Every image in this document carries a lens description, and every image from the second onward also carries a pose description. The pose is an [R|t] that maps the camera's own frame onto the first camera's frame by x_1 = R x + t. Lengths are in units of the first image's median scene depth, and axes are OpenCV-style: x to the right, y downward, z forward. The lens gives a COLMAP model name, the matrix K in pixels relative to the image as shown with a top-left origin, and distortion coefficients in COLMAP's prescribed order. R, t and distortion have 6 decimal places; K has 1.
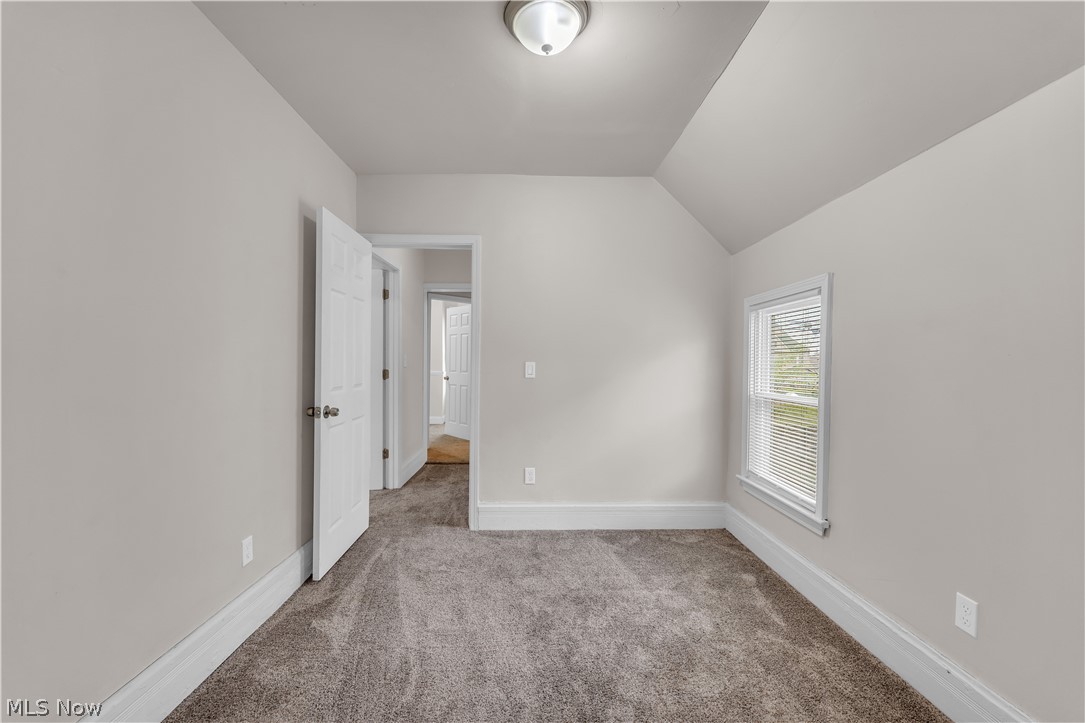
lens RADIAL K [[441.3, 0, 545.3], [0, 441.3, 360.6], [0, 0, 1]] dist [-0.003164, 0.000134]
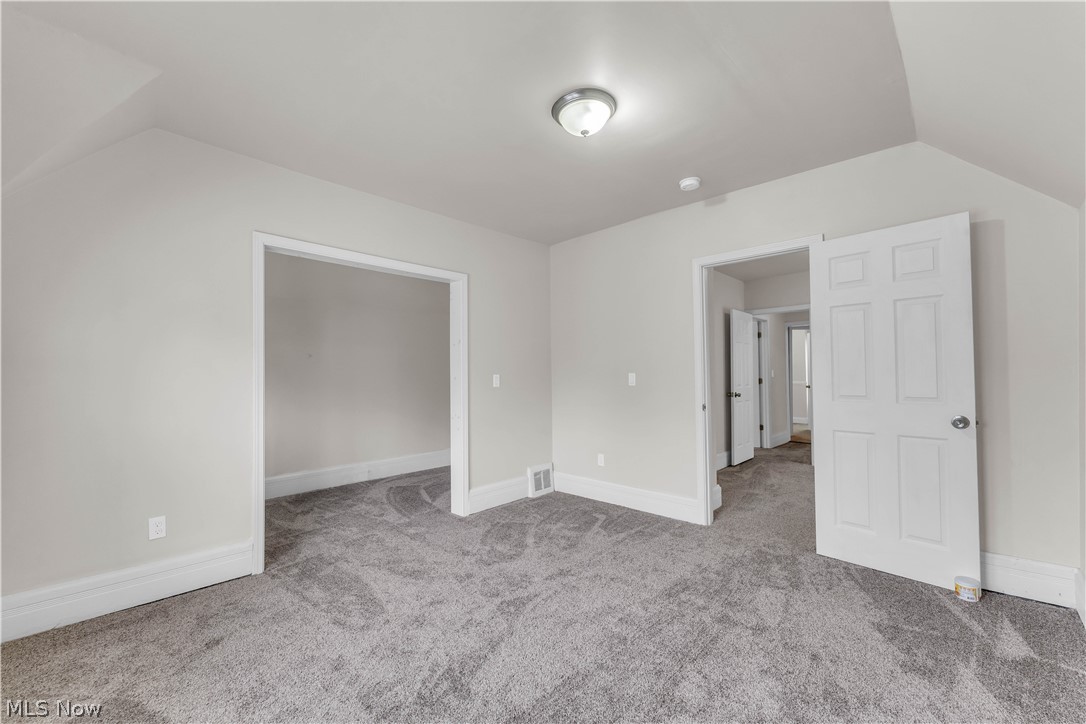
lens RADIAL K [[441.7, 0, 545.6], [0, 441.7, 363.9], [0, 0, 1]] dist [-0.003164, 0.000134]
pose [[0.705367, -0.027907, -0.708293, 0.285315], [0.006197, 0.999429, -0.033207, 0.015478], [0.708816, 0.019033, 0.705137, -0.861155]]
